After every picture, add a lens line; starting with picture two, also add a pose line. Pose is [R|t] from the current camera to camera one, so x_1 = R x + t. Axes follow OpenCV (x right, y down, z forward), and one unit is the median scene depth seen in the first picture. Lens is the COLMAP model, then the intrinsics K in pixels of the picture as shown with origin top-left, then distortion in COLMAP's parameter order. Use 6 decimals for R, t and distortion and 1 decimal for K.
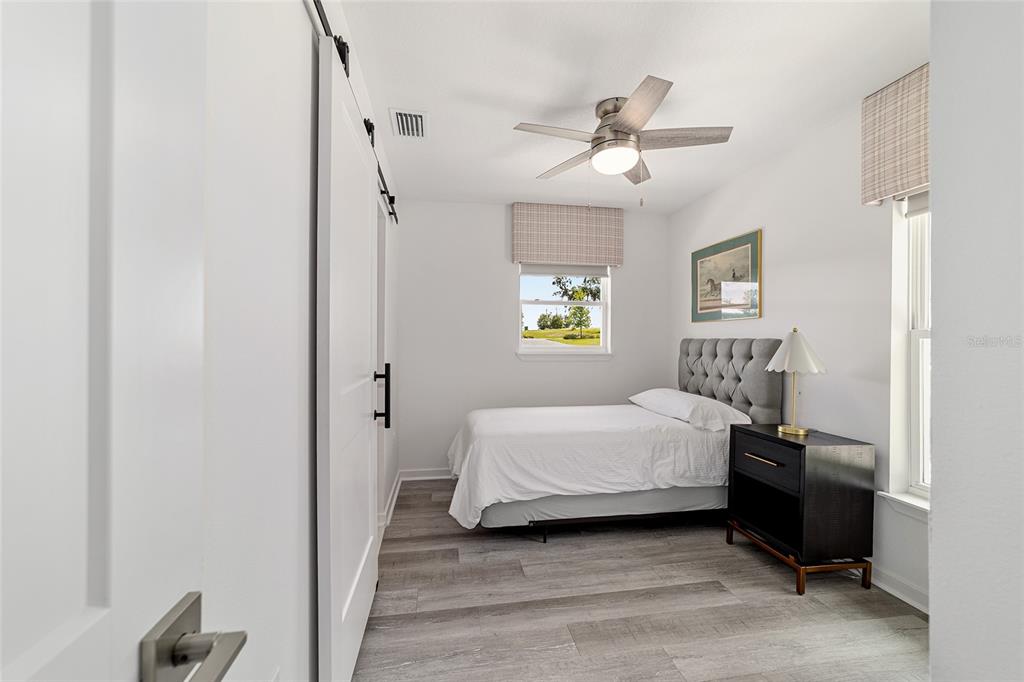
lens RADIAL K [[391.7, 0, 514.7], [0, 391.7, 343.6], [0, 0, 1]] dist [-0.011552, 0.004520]
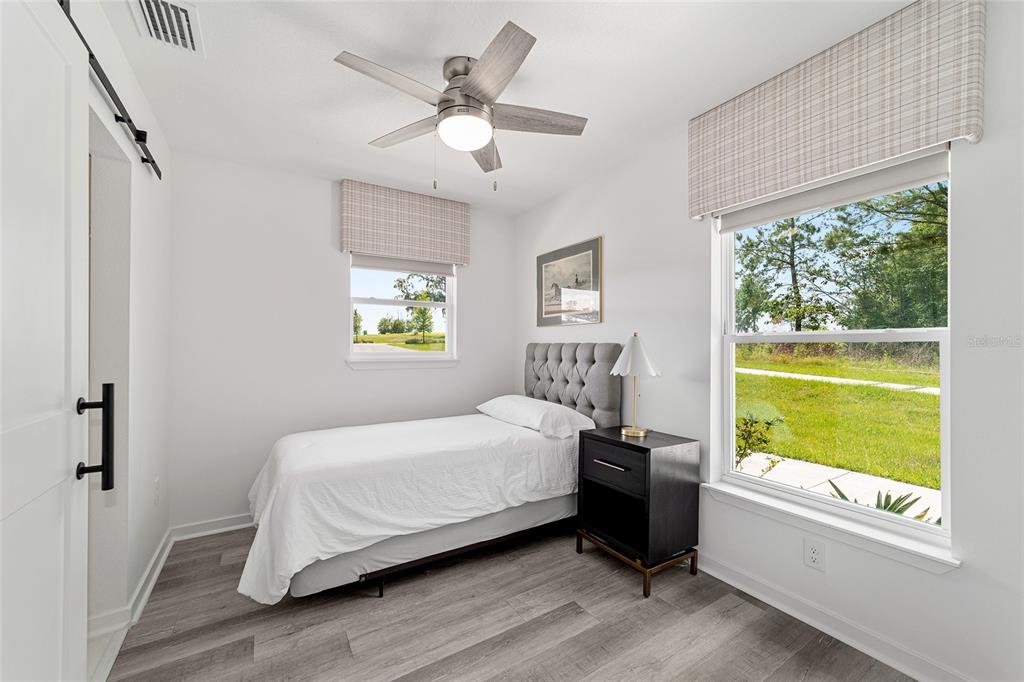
lens RADIAL K [[391.7, 0, 507.3], [0, 391.7, 342.9], [0, 0, 1]] dist [-0.011552, 0.004520]
pose [[0.929416, -0.000555, 0.369033, 0.024319], [0.005815, 0.999897, -0.013140, -0.001098], [-0.368988, 0.014358, 0.929323, 0.161932]]
